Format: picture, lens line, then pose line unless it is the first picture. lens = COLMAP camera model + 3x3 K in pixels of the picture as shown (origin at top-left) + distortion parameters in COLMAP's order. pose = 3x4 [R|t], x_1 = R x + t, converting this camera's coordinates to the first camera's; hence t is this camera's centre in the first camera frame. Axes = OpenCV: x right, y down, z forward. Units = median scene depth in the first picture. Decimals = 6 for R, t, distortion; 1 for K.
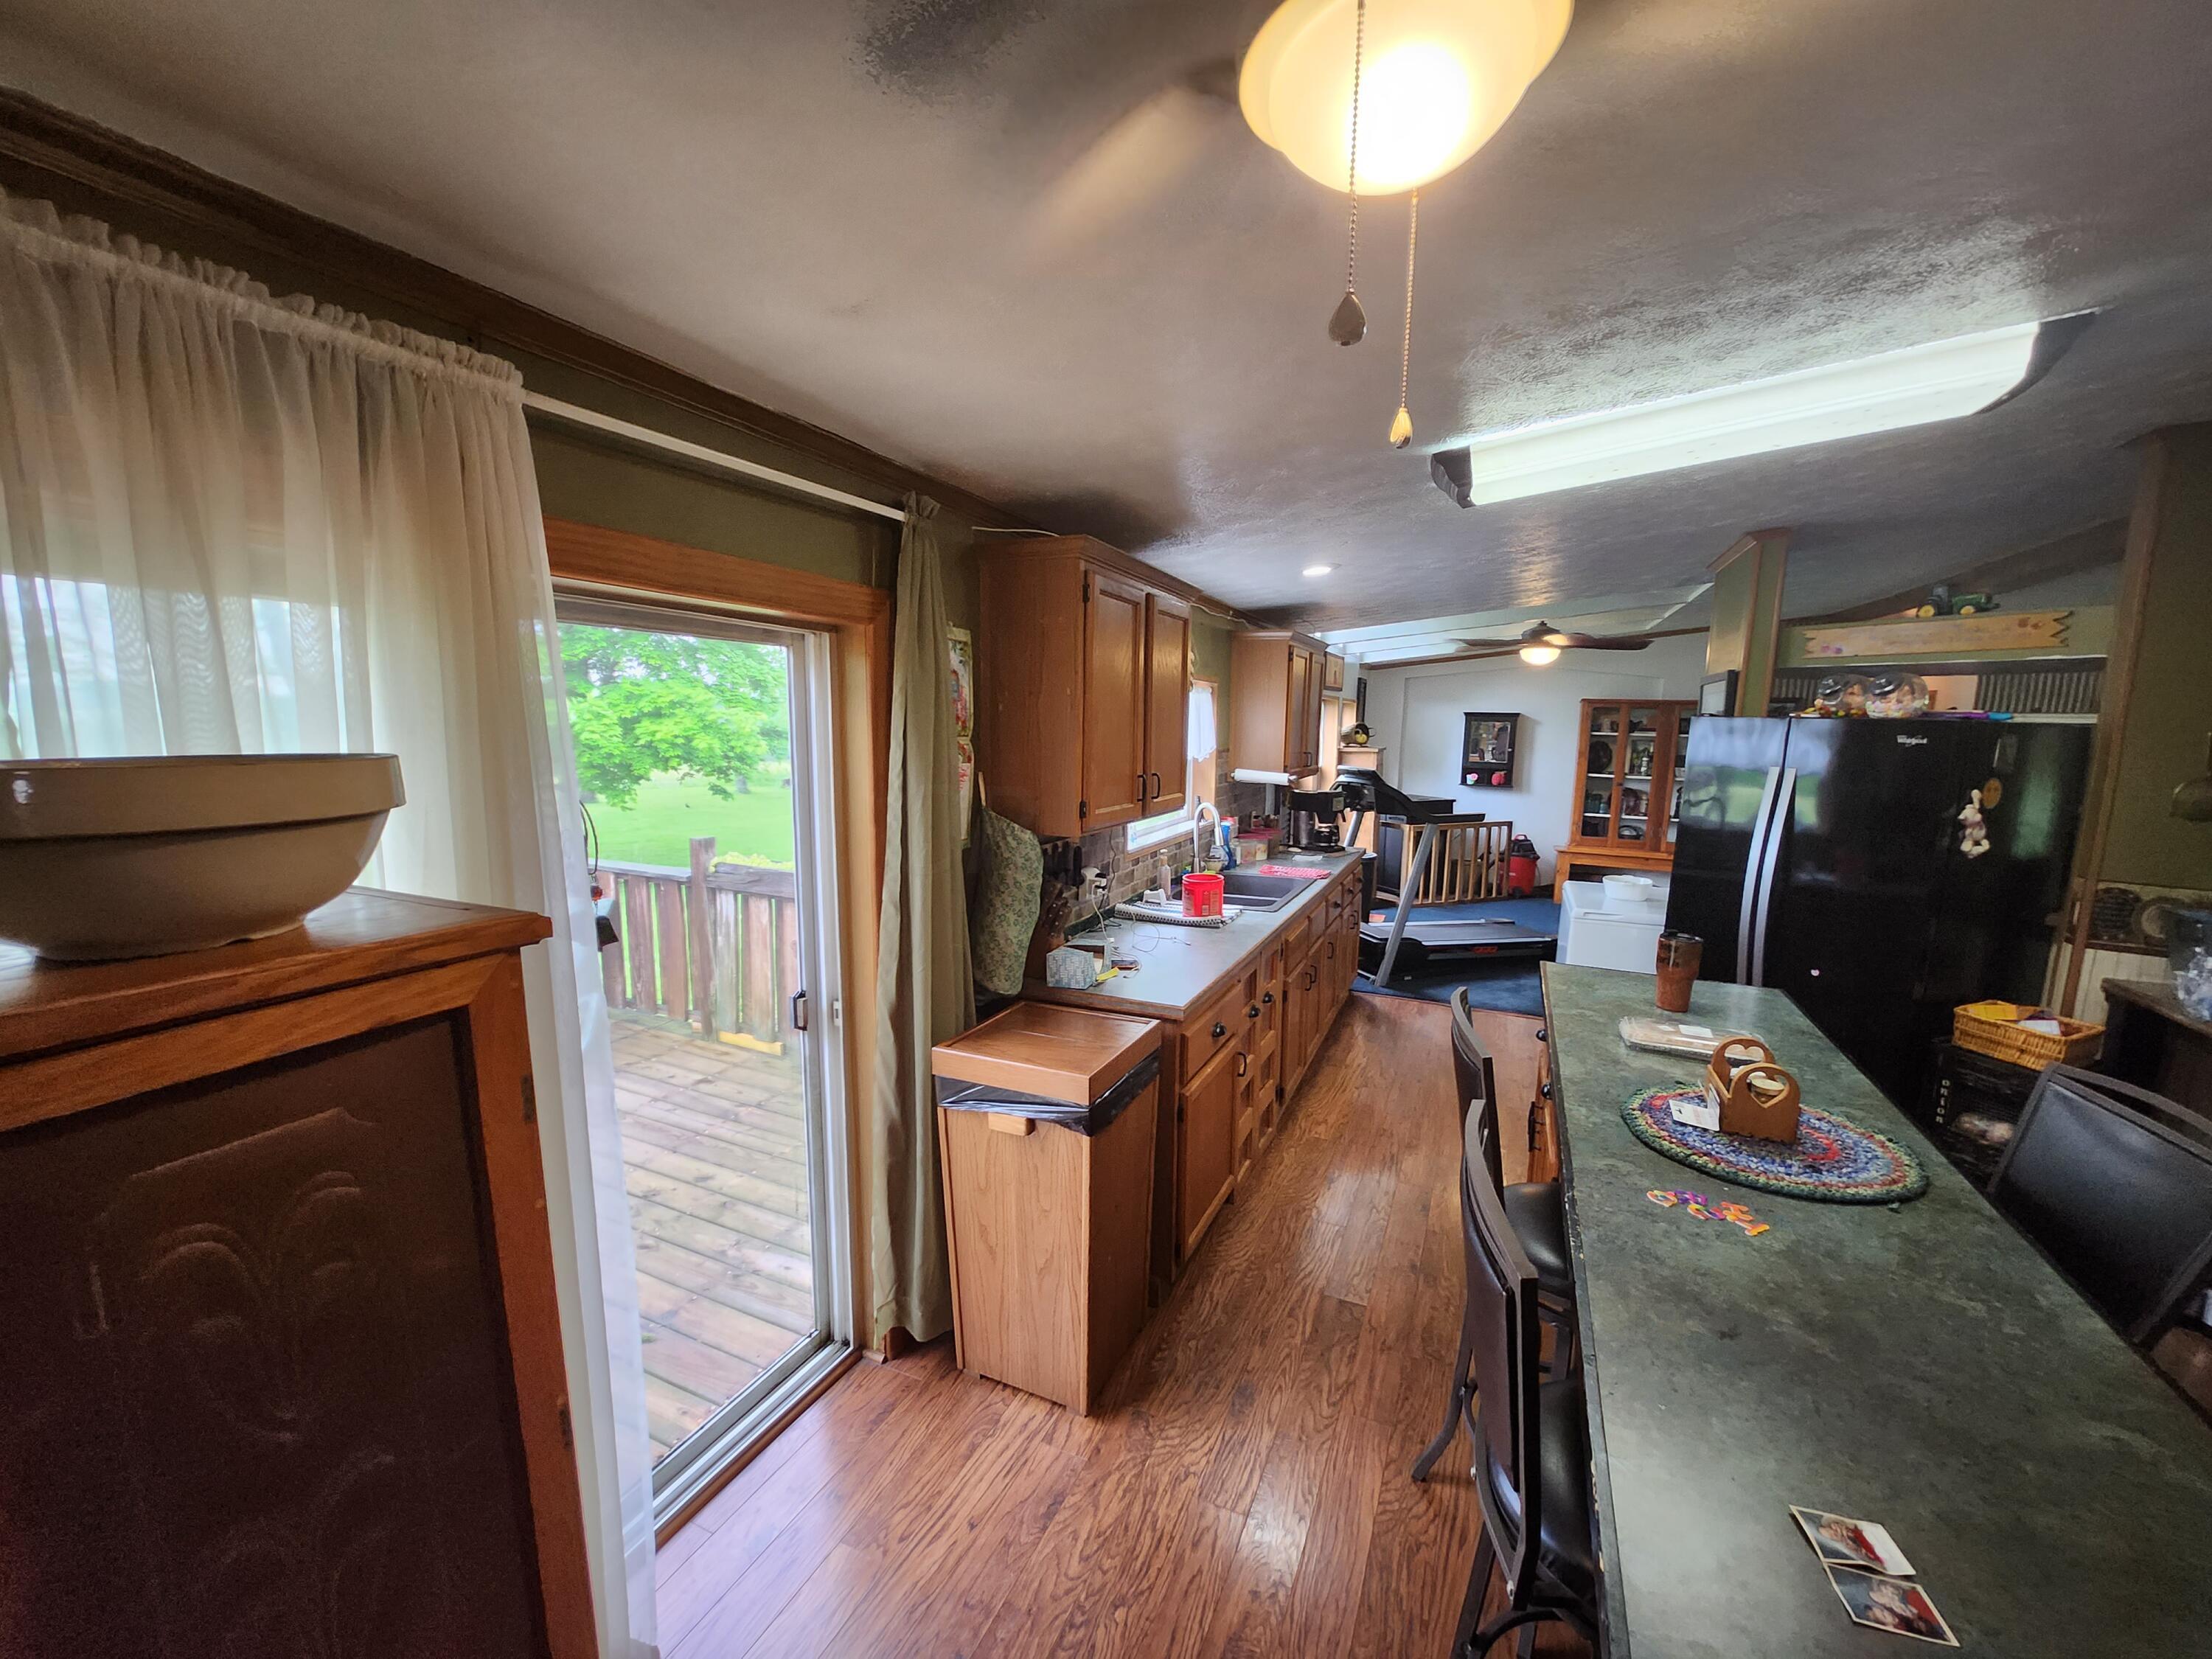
lens RADIAL K [[881.2, 0, 1105.2], [0, 881.2, 857.9], [0, 0, 1]] dist [-0.020075, 0.000135]
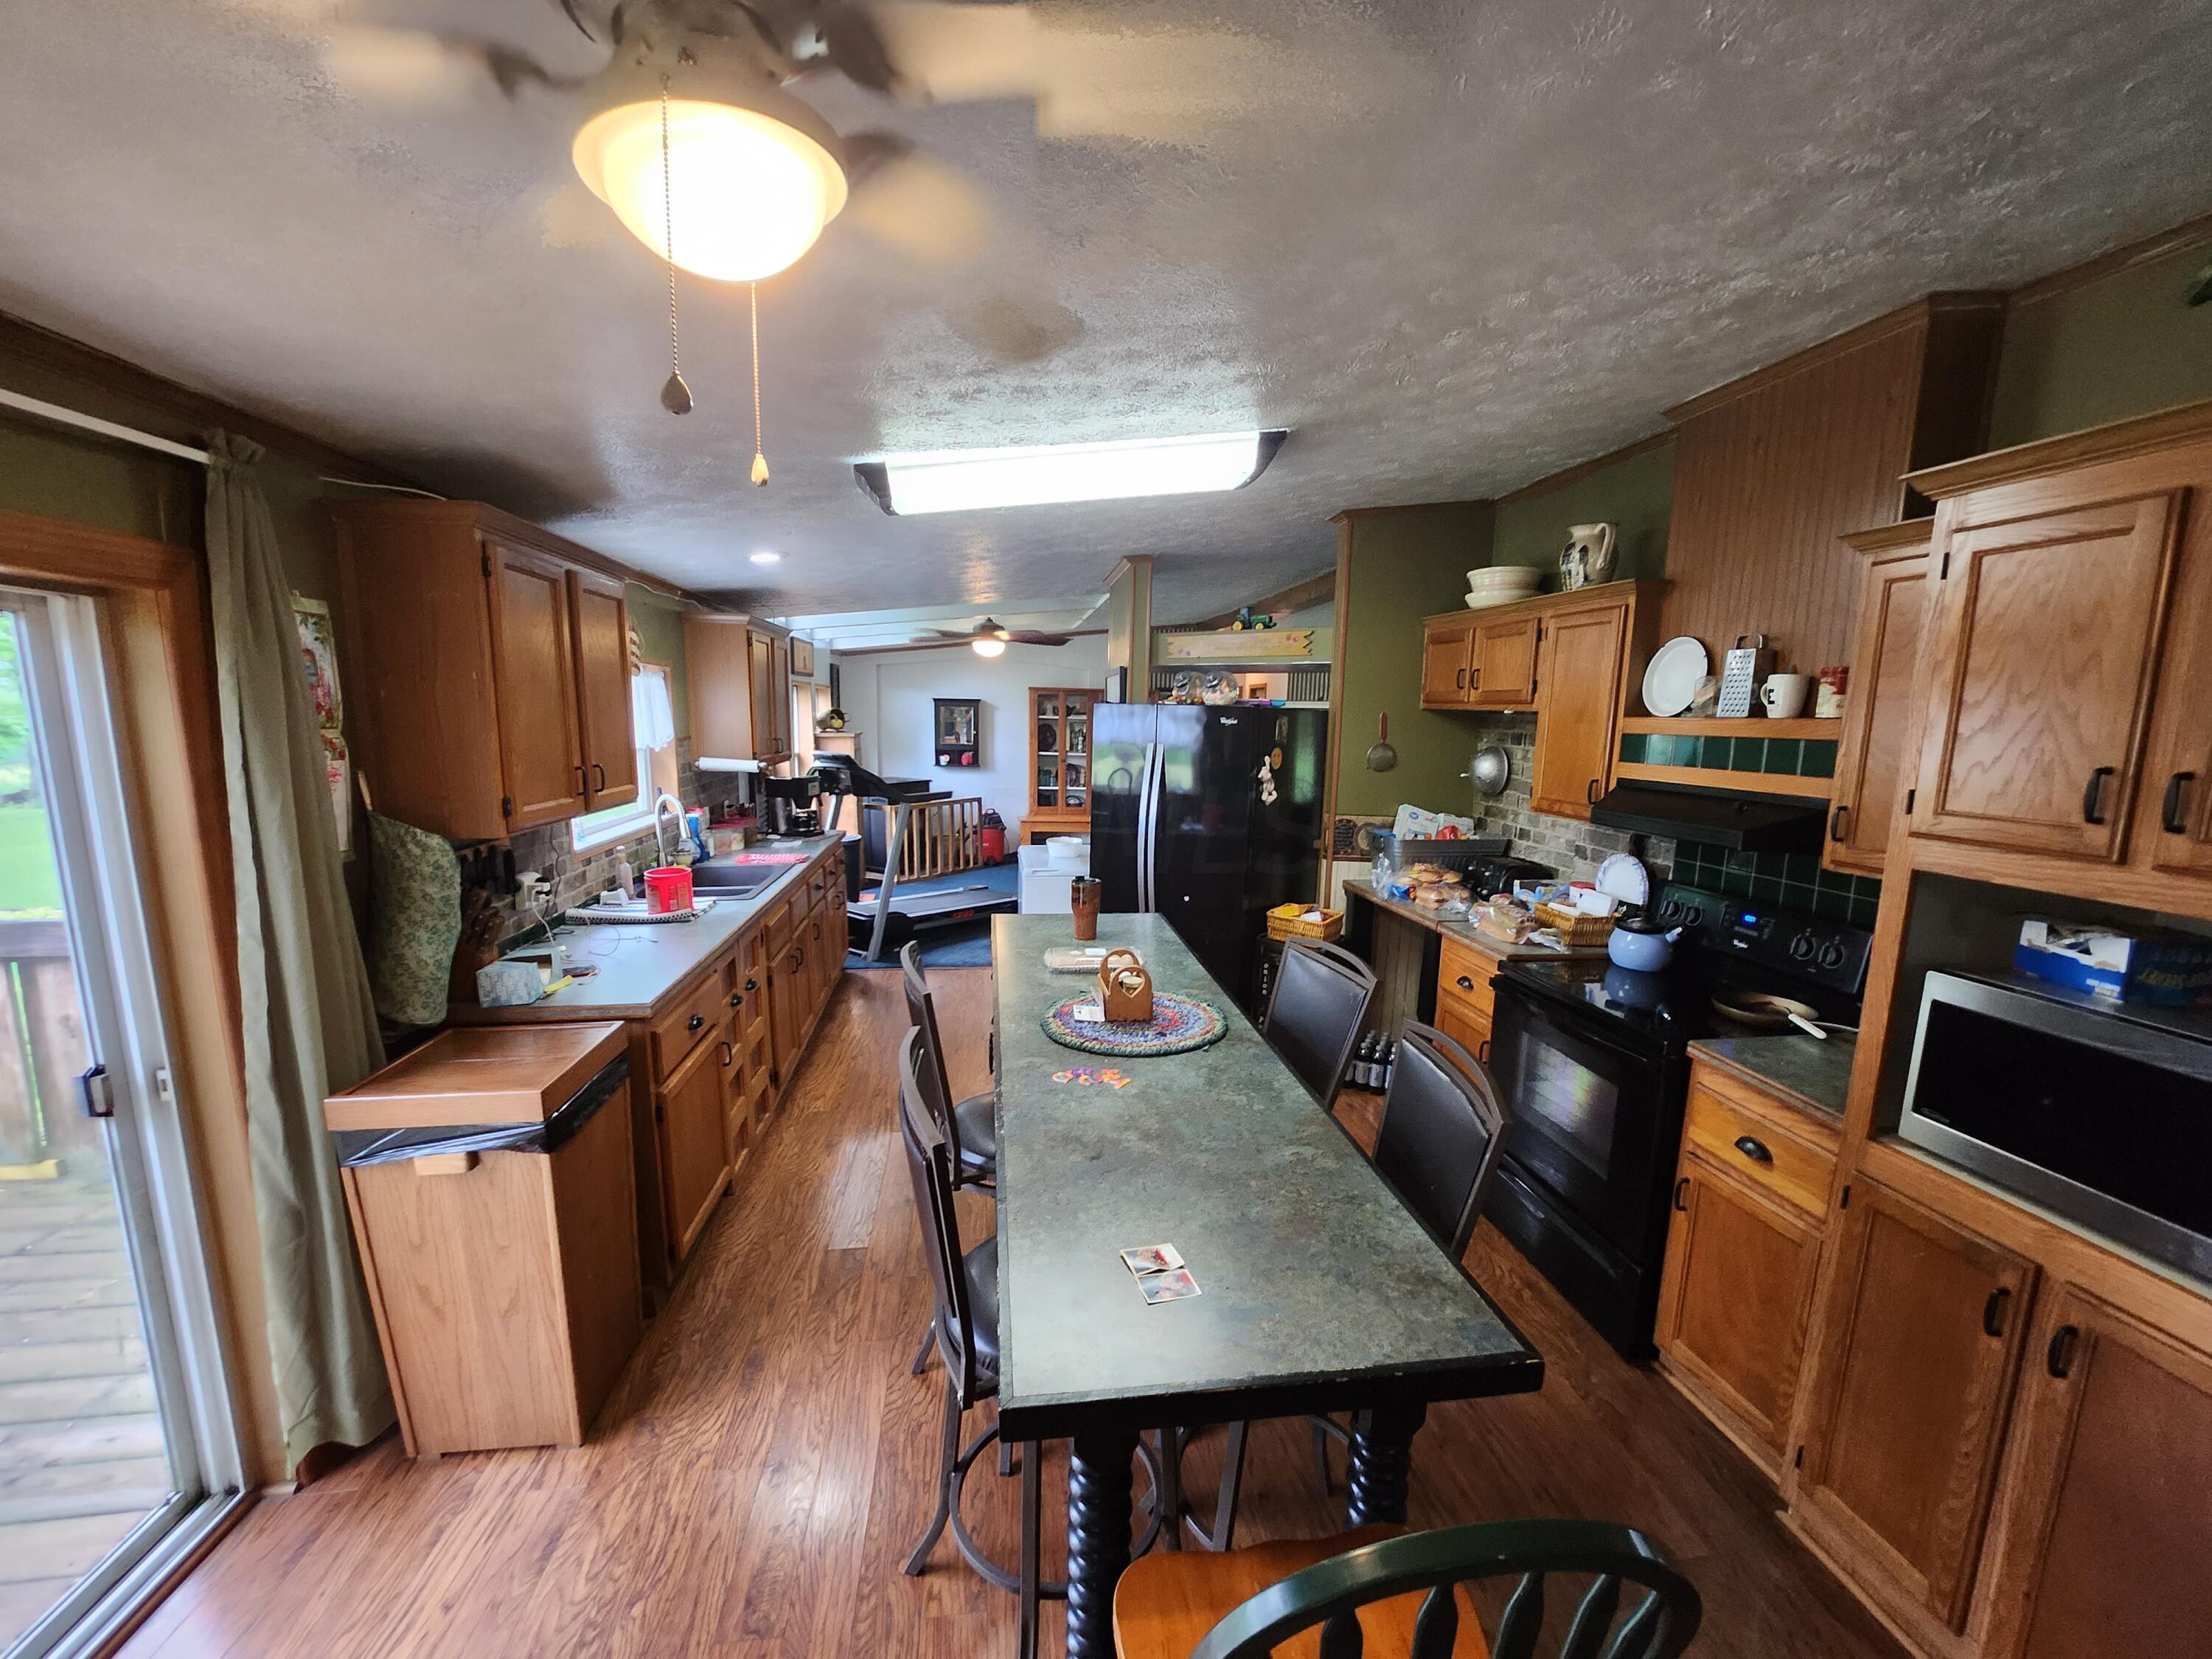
lens RADIAL K [[881.2, 0, 1105.2], [0, 881.2, 857.9], [0, 0, 1]] dist [-0.020075, 0.000135]
pose [[0.845630, -0.088059, 0.526456, 0.017594], [0.079095, 0.996082, 0.039563, 0.010098], [-0.527877, 0.008184, 0.849281, -0.086934]]
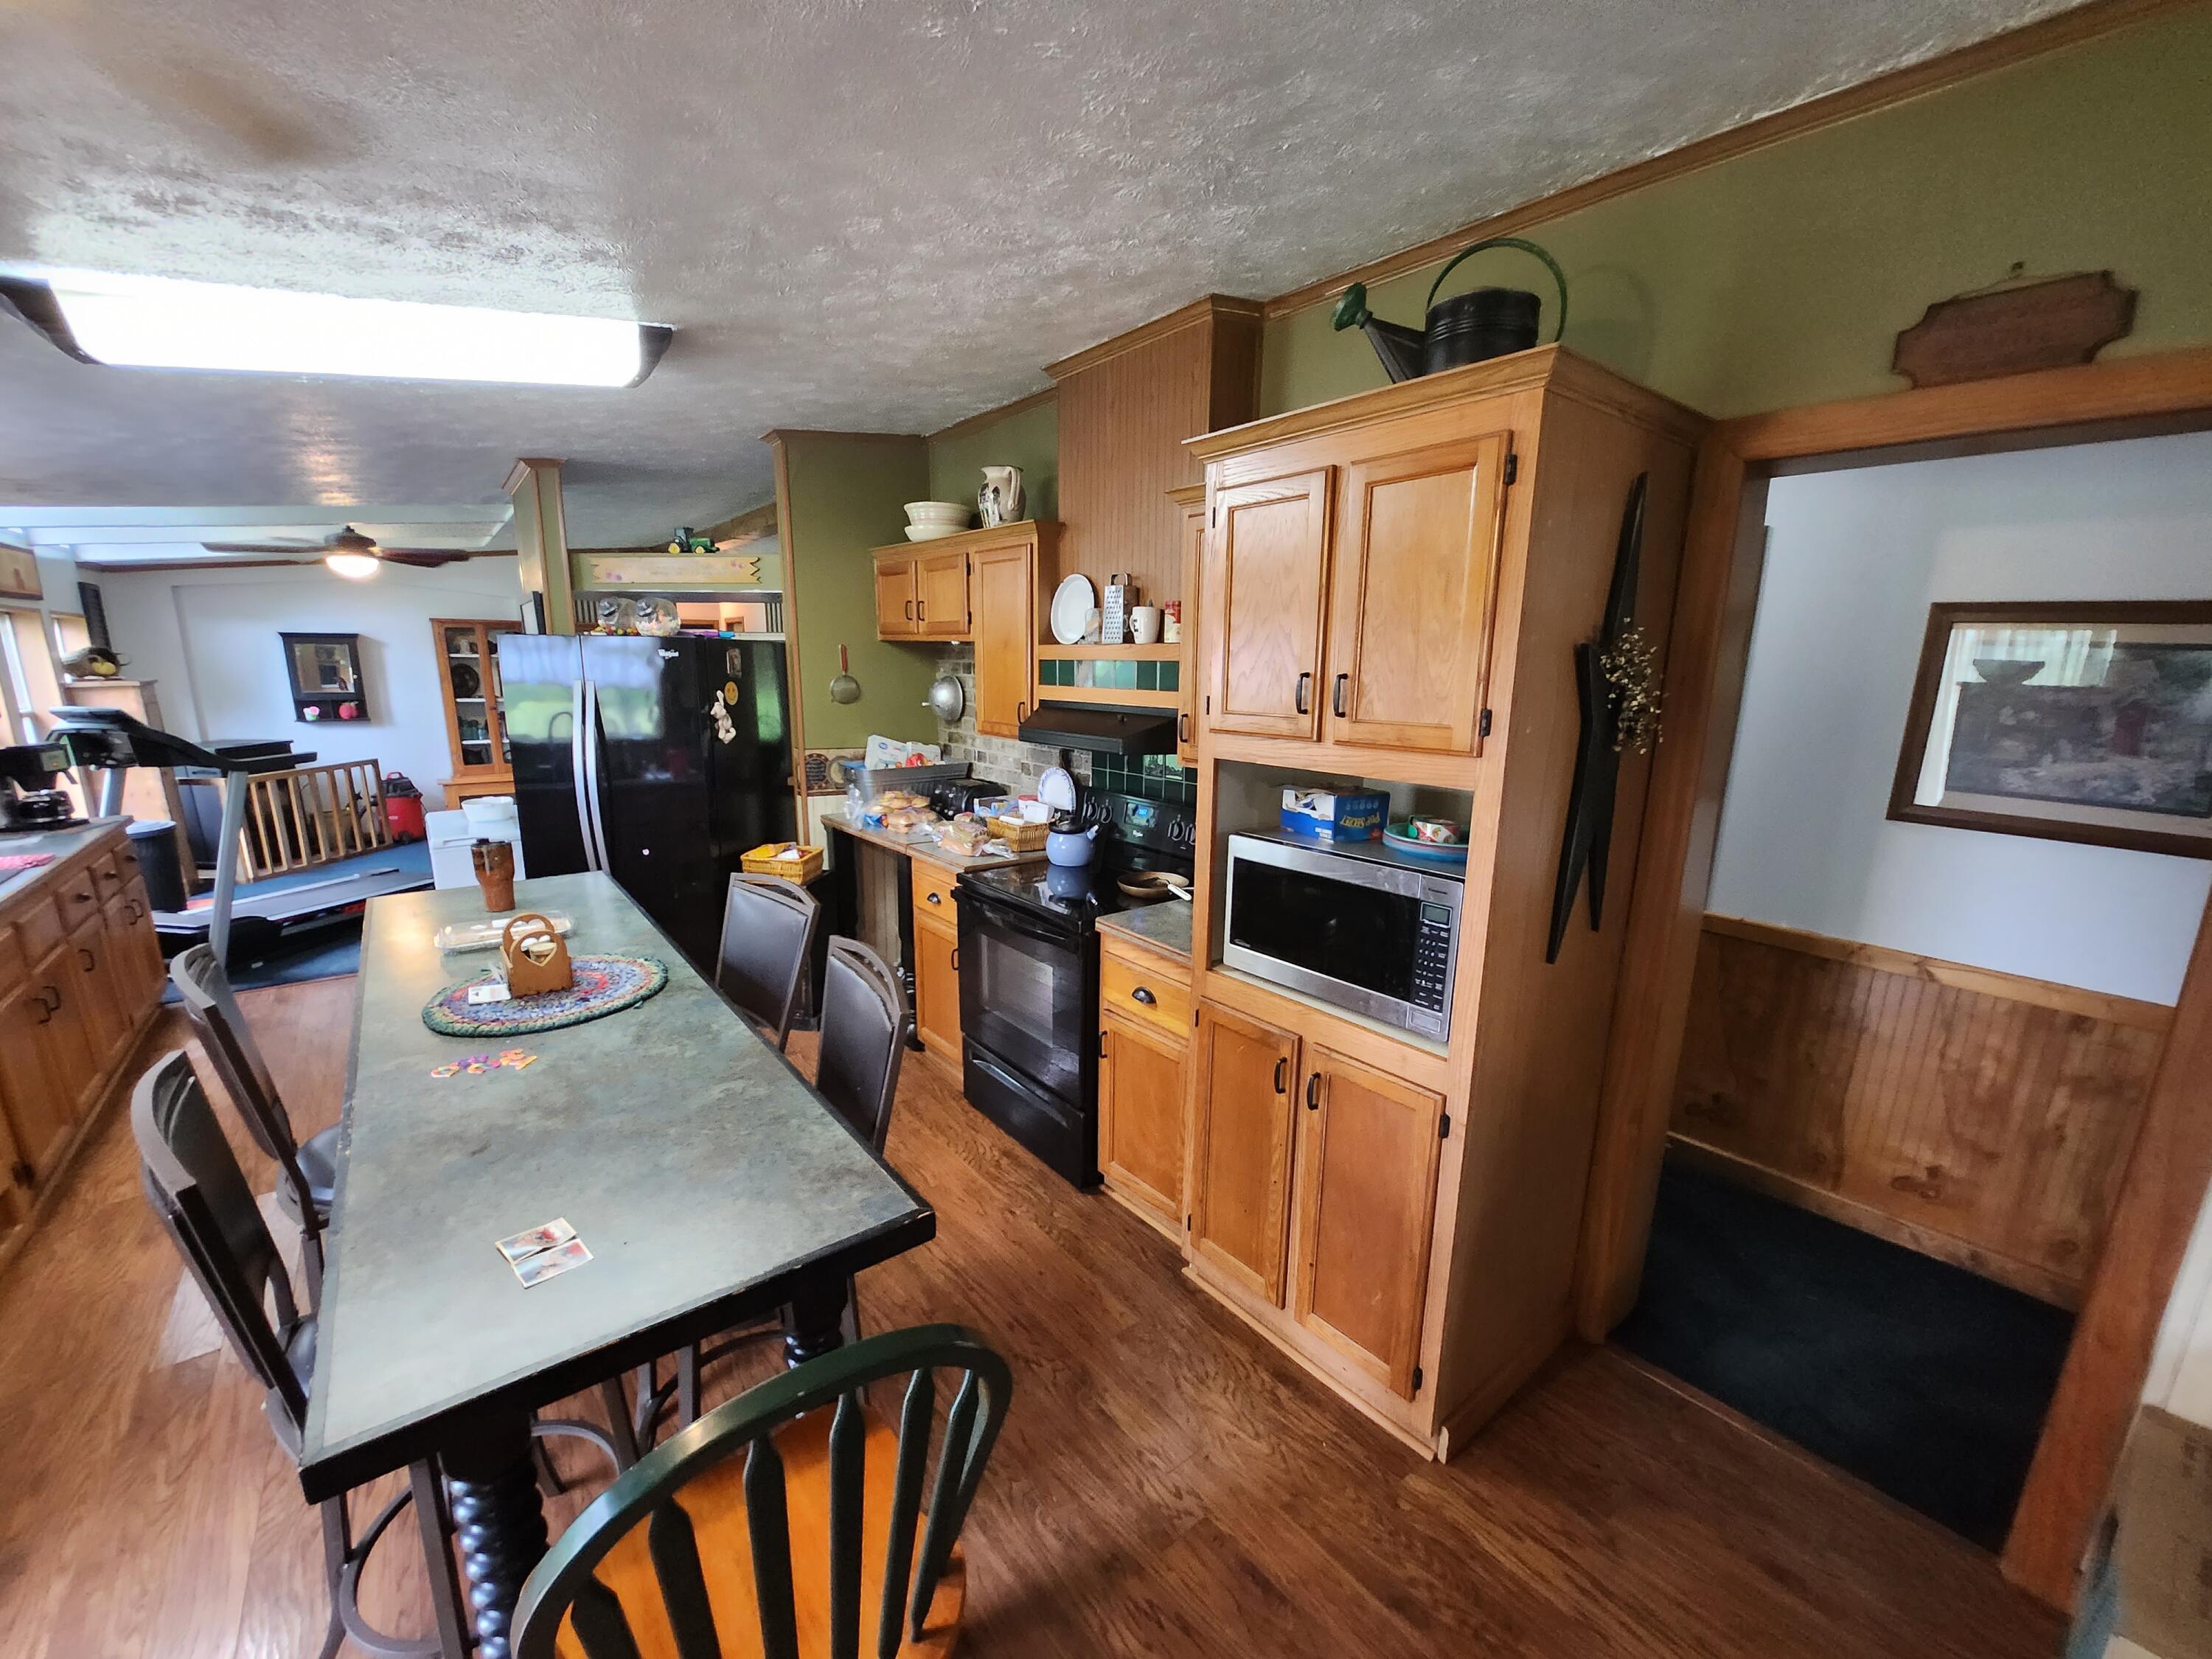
lens RADIAL K [[877.0, 0, 1102.4], [0, 877.0, 856.7], [0, 0, 1]] dist [-0.013185, -0.000715]
pose [[0.452651, -0.207707, 0.867159, 0.067011], [0.134167, 0.977285, 0.164051, 0.031401], [-0.881537, 0.042086, 0.470236, -0.152774]]
